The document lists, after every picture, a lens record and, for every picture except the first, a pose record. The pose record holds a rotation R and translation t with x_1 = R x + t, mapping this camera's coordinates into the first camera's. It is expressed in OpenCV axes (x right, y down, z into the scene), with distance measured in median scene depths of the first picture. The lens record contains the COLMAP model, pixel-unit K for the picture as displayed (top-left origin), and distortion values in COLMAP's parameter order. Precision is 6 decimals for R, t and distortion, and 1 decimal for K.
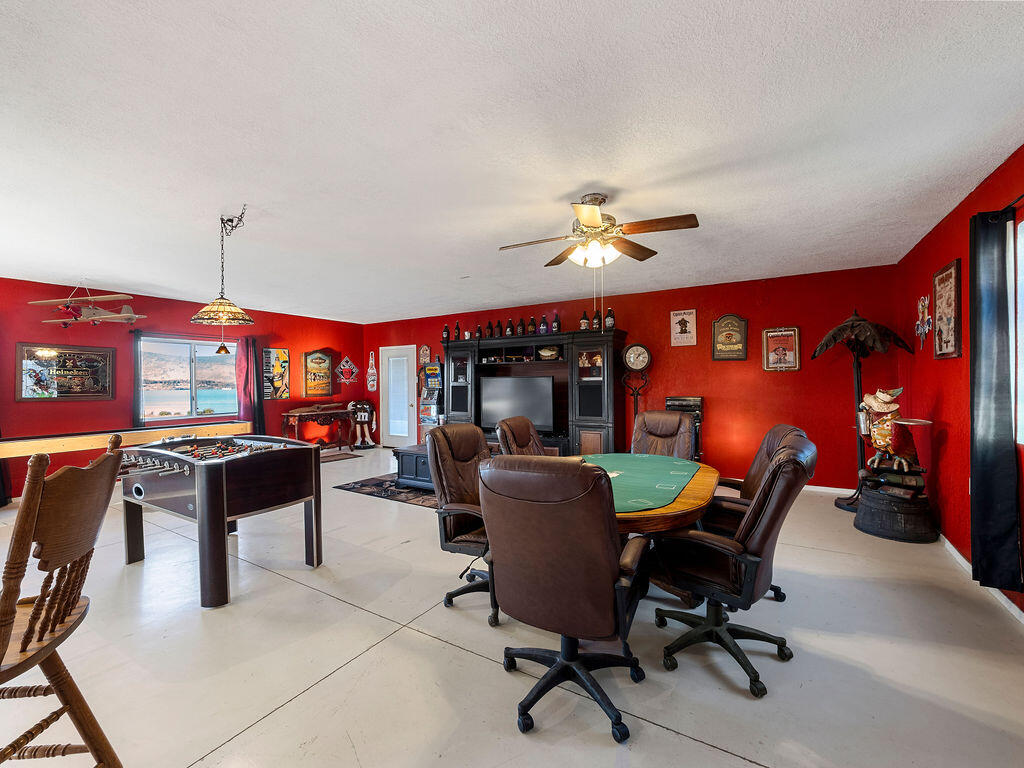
lens RADIAL K [[431.2, 0, 513.9], [0, 431.2, 382.8], [0, 0, 1]] dist [0.002520, -0.000056]
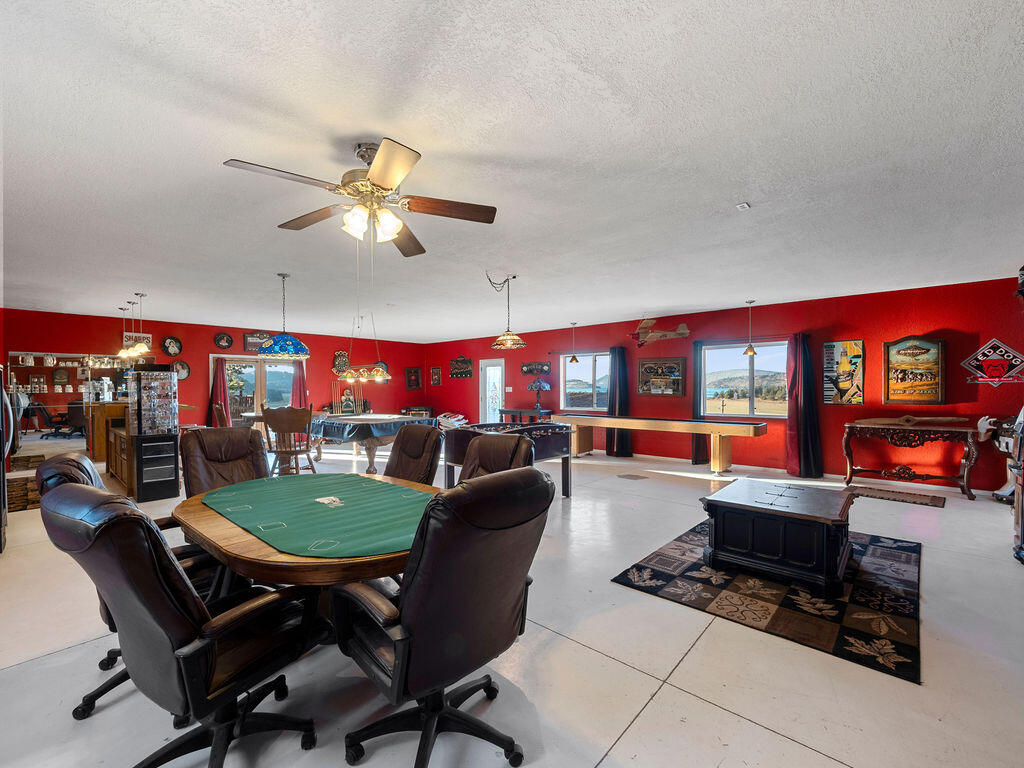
lens RADIAL K [[431.2, 0, 507.0], [0, 431.2, 385.8], [0, 0, 1]] dist [0.002520, -0.000056]
pose [[-0.172554, 0.010962, -0.984939, 0.347855], [0.002476, 0.999940, 0.010695, -0.006396], [0.984997, -0.000593, -0.172571, 0.523704]]
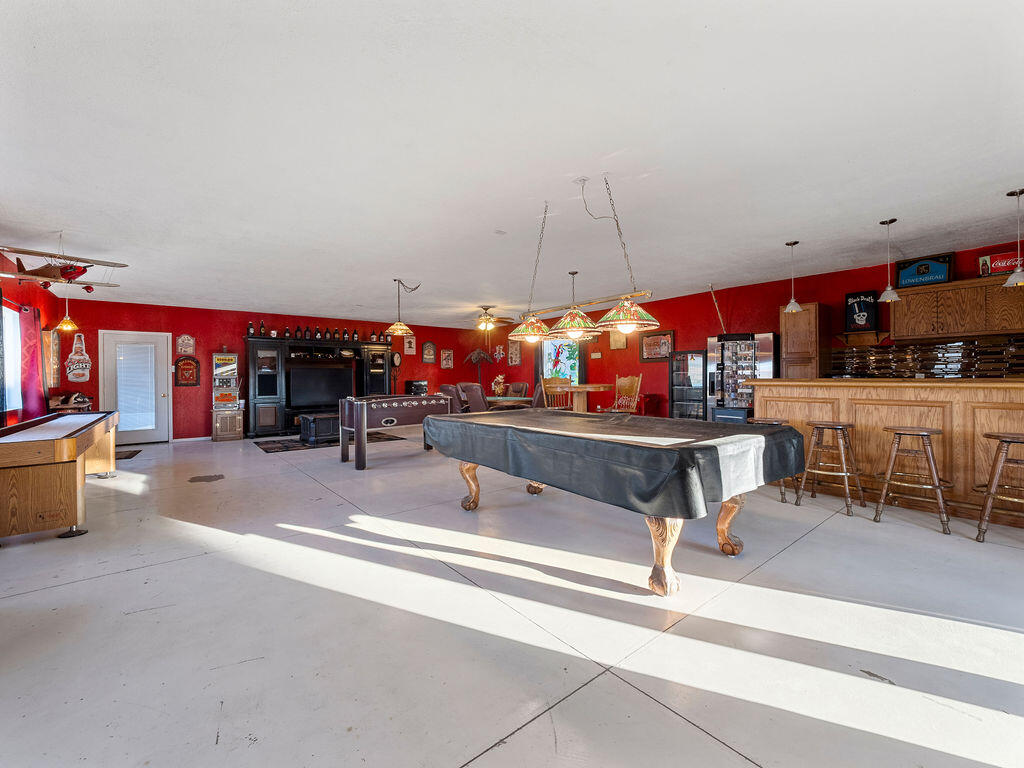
lens RADIAL K [[431.2, 0, 511.9], [0, 431.2, 381.2], [0, 0, 1]] dist [0.002520, -0.000056]
pose [[0.326723, 0.001235, 0.945119, -0.981875], [0.010851, 0.999928, -0.005058, 0.037237], [-0.945058, 0.011908, 0.326686, -0.049677]]
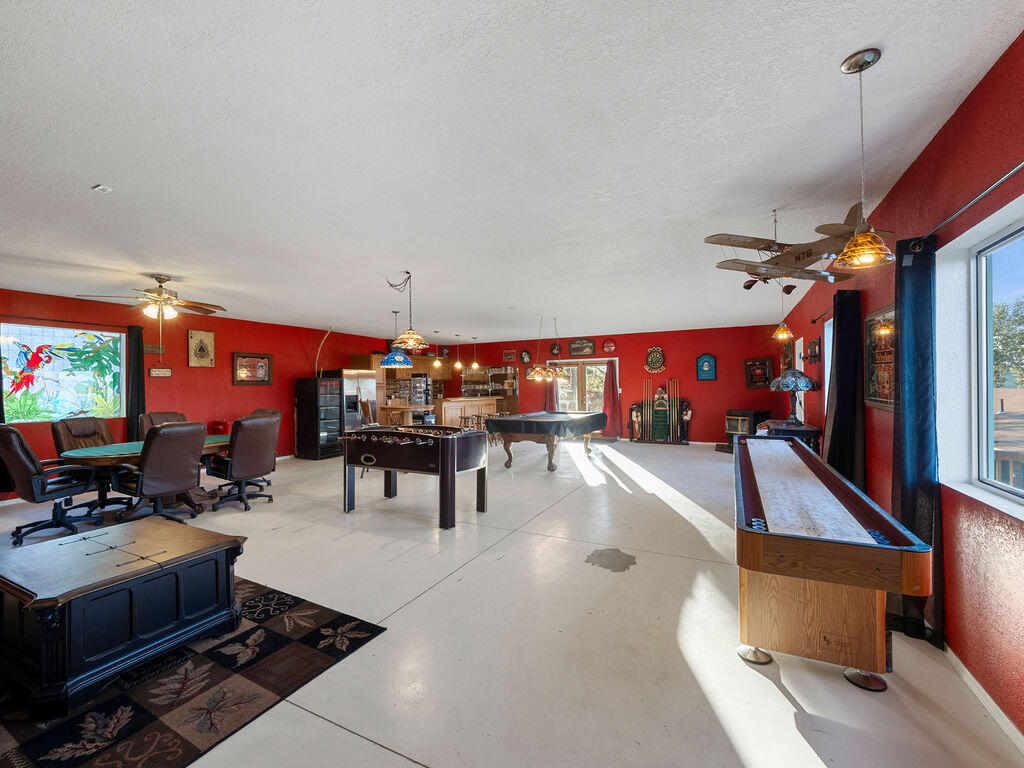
lens RADIAL K [[431.2, 0, 507.5], [0, 431.2, 386.5], [0, 0, 1]] dist [0.002520, -0.000056]
pose [[-0.995697, 0.023144, -0.089736, -0.349534], [0.022798, 0.999728, 0.004874, -0.000670], [0.089824, 0.002807, -0.995954, 1.025679]]
